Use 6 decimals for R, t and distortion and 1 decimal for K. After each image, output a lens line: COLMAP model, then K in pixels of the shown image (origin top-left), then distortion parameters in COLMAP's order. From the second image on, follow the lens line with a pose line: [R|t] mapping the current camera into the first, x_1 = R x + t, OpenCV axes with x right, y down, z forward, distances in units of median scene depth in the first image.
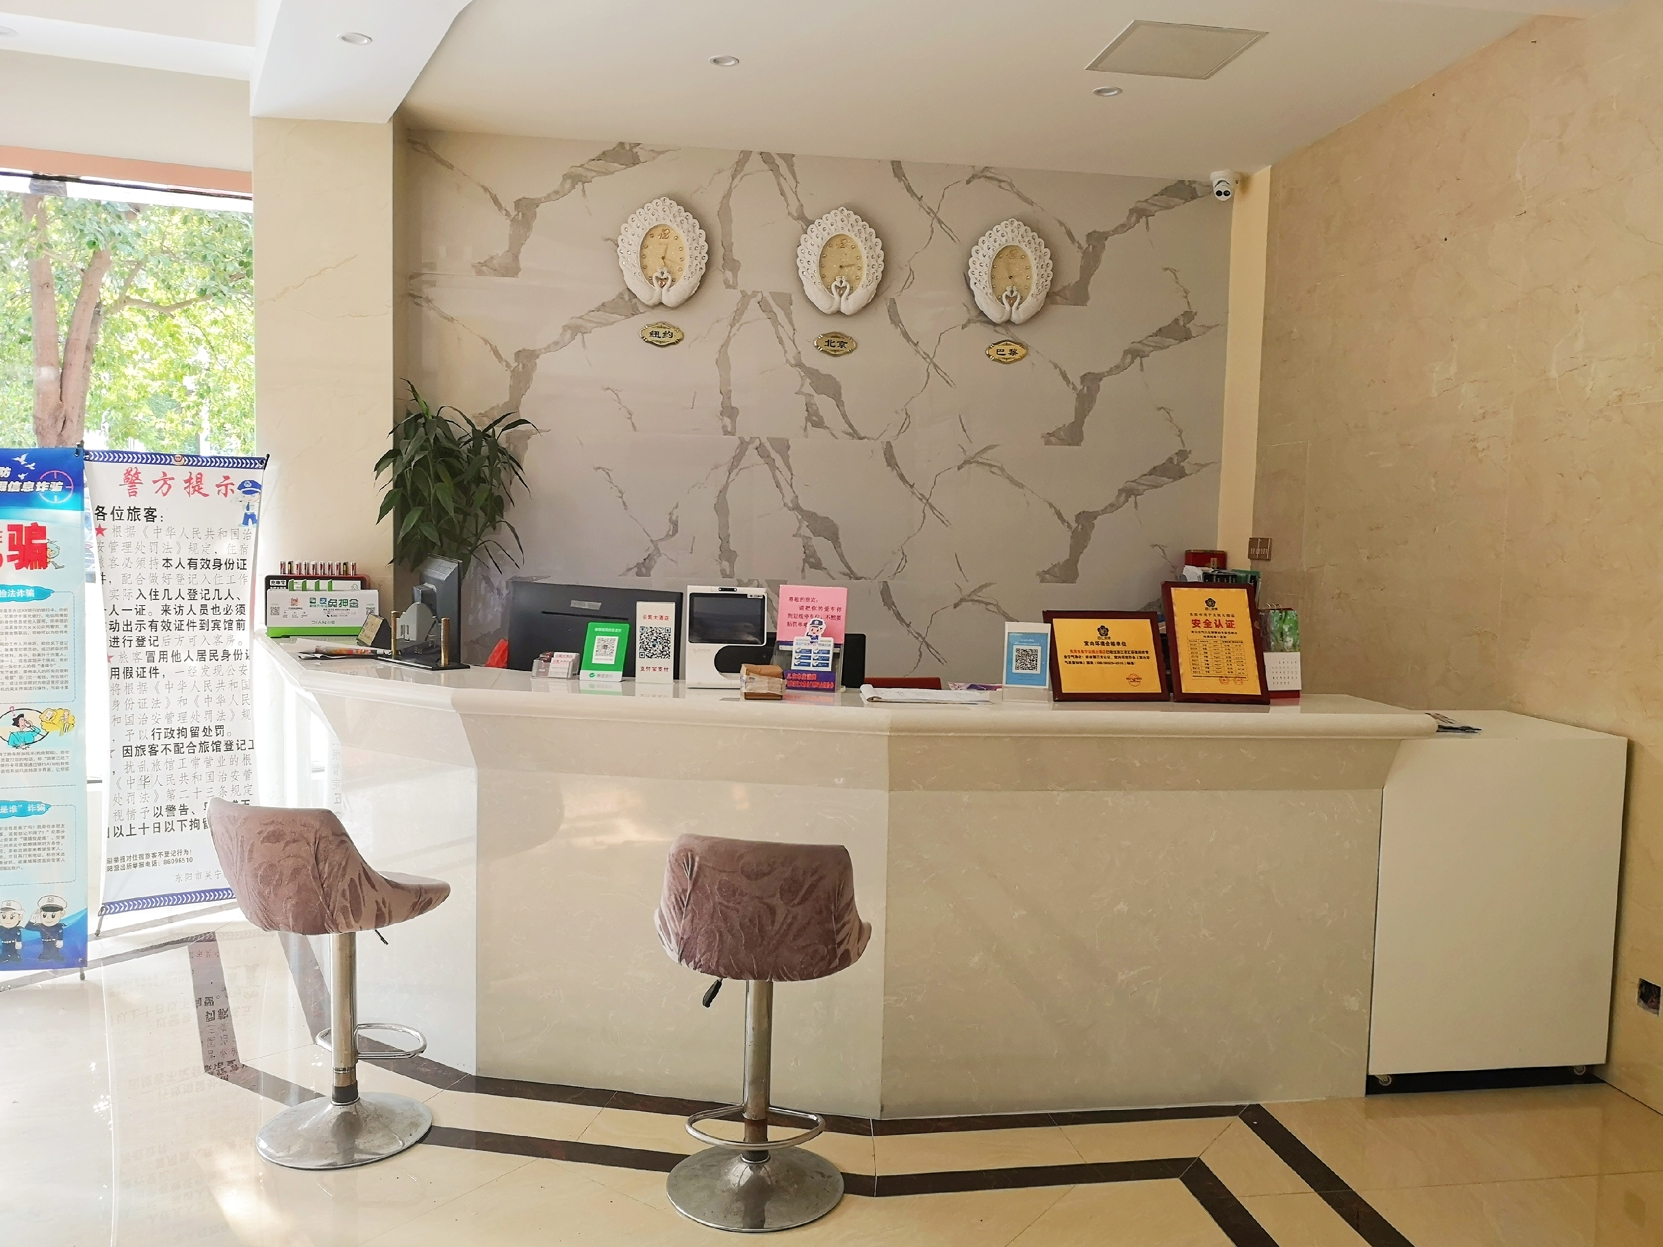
lens RADIAL K [[1259.2, 0, 831.5], [0, 1259.2, 623.5], [0, 0, 1]] dist [0.036474, -0.003323]
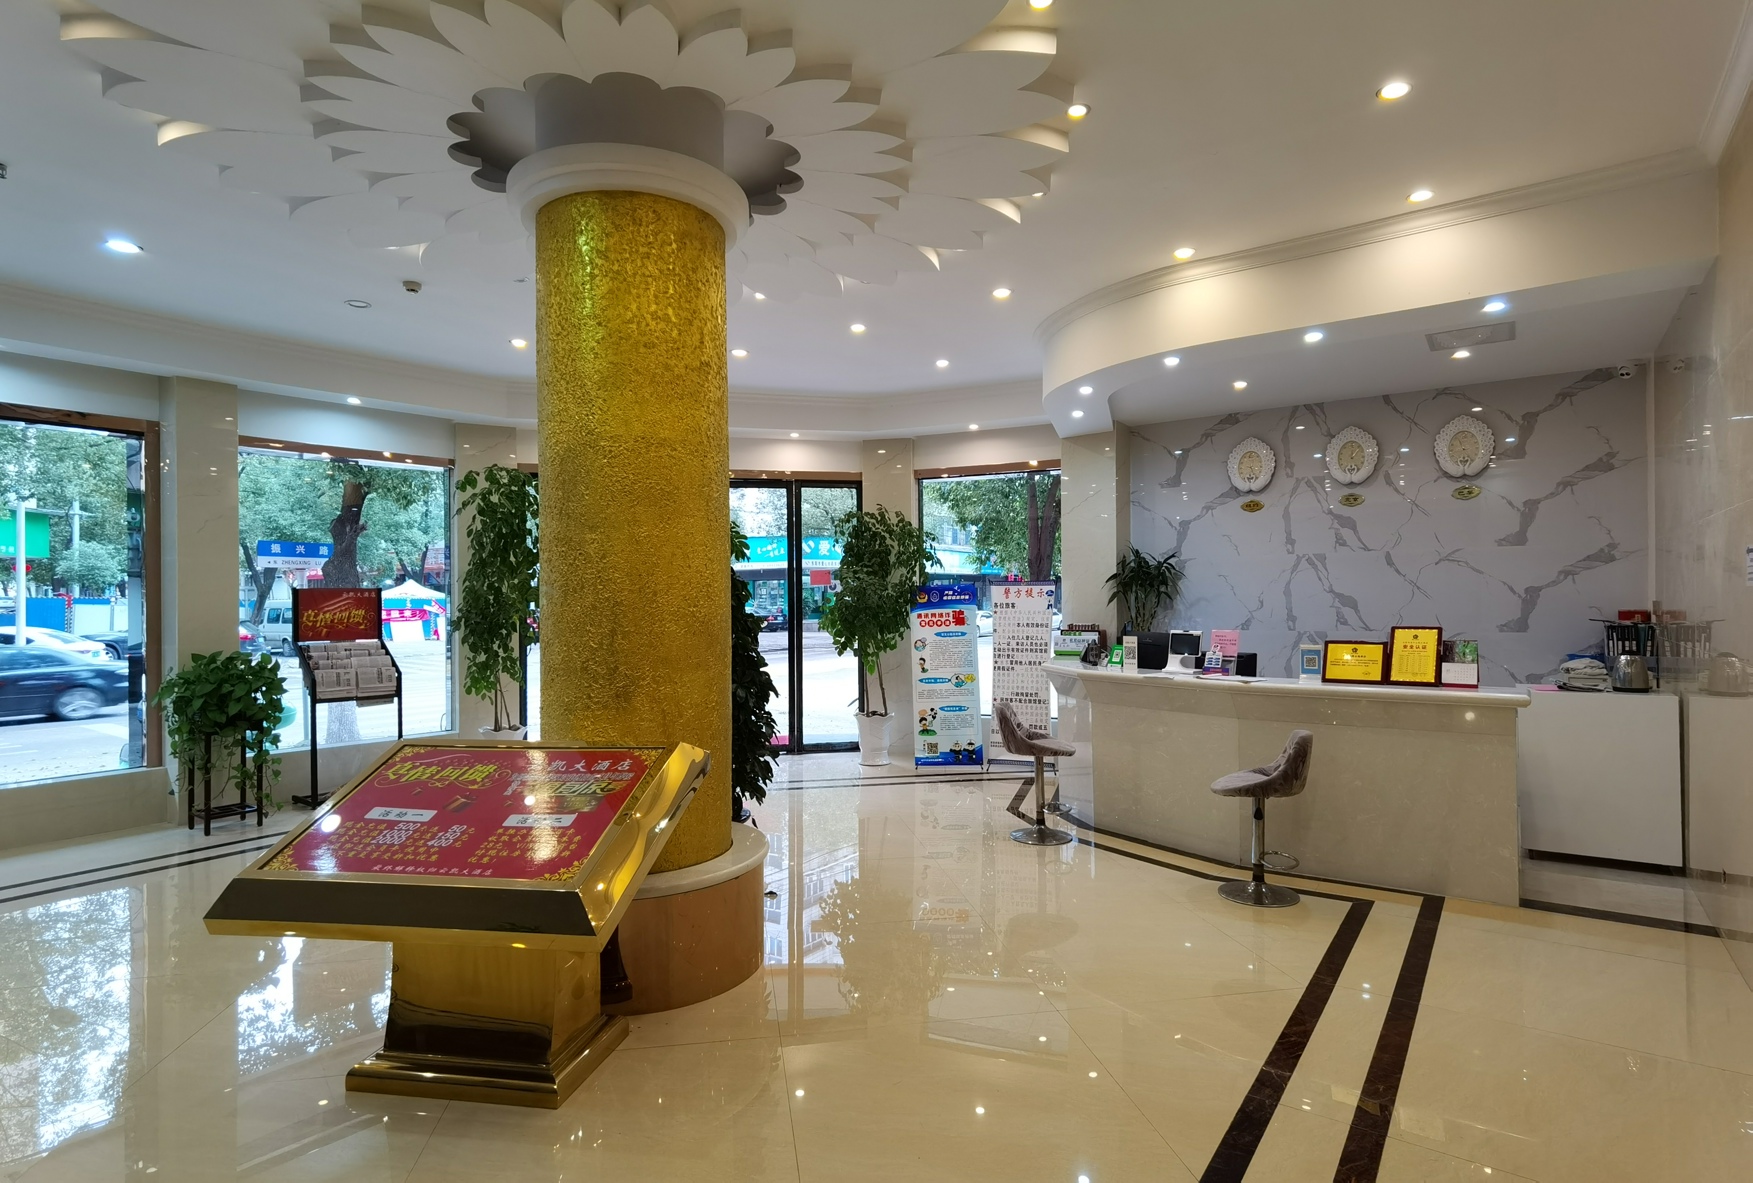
lens RADIAL K [[920.2, 0, 917.3], [0, 920.2, 593.5], [0, 0, 1]] dist [-0.000294, -0.000088]
pose [[0.728936, -0.033821, -0.683746, 0.457947], [-0.027017, 0.996580, -0.078098, 0.031727], [0.684048, 0.075402, 0.725529, -0.375927]]
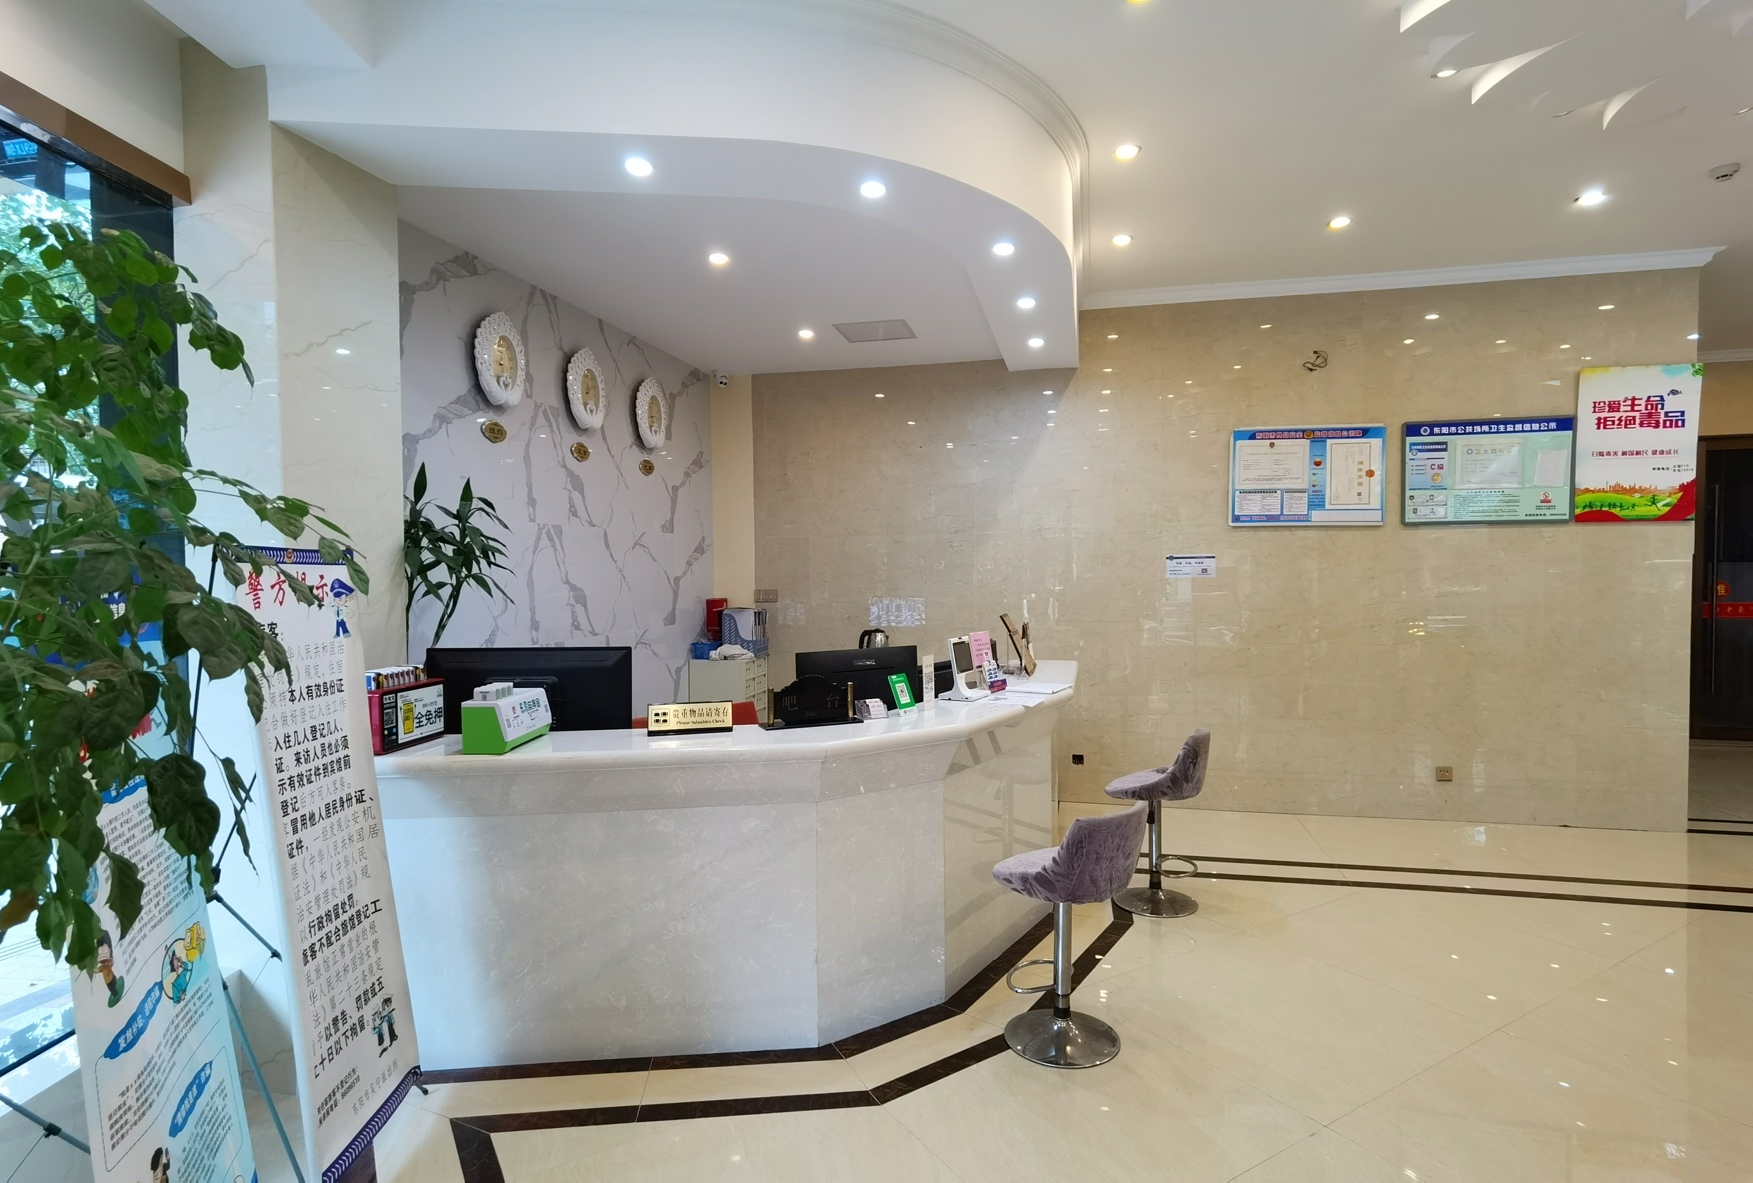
lens RADIAL K [[898.2, 0, 876.5], [0, 898.2, 591.5], [0, 0, 1]] dist [-0.001979, 0.000238]
pose [[0.379234, -0.048538, 0.924027, -0.747742], [0.085496, 0.996189, 0.017240, -0.074501], [-0.921342, 0.072463, 0.381939, 0.405194]]
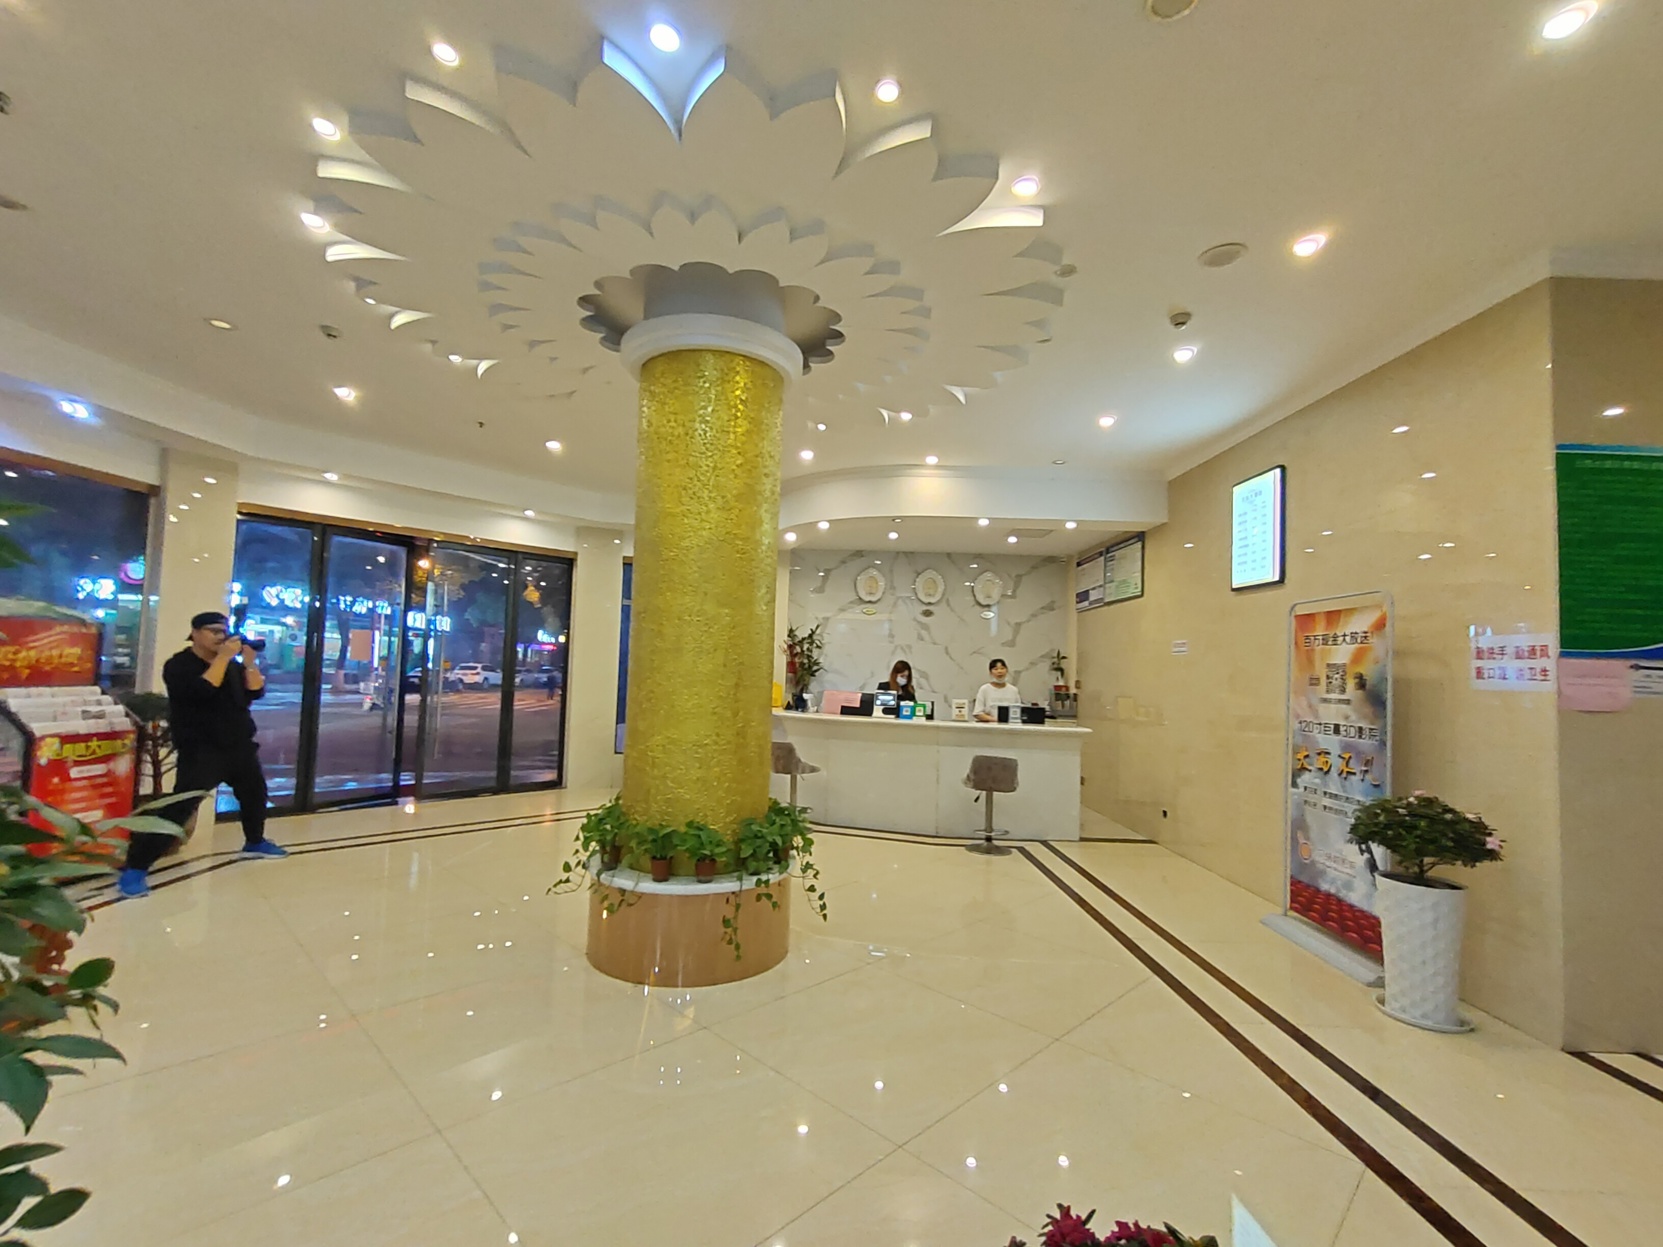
lens RADIAL K [[733.6, 0, 831.5], [0, 733.6, 623.5], [0, 0, 1]] dist [-0.000293, -0.000052]
pose [[0.990309, 0.001248, -0.138876, 0.018651], [-0.021278, 0.989517, -0.142841, 0.053998], [0.137242, 0.144412, 0.979954, -0.730786]]
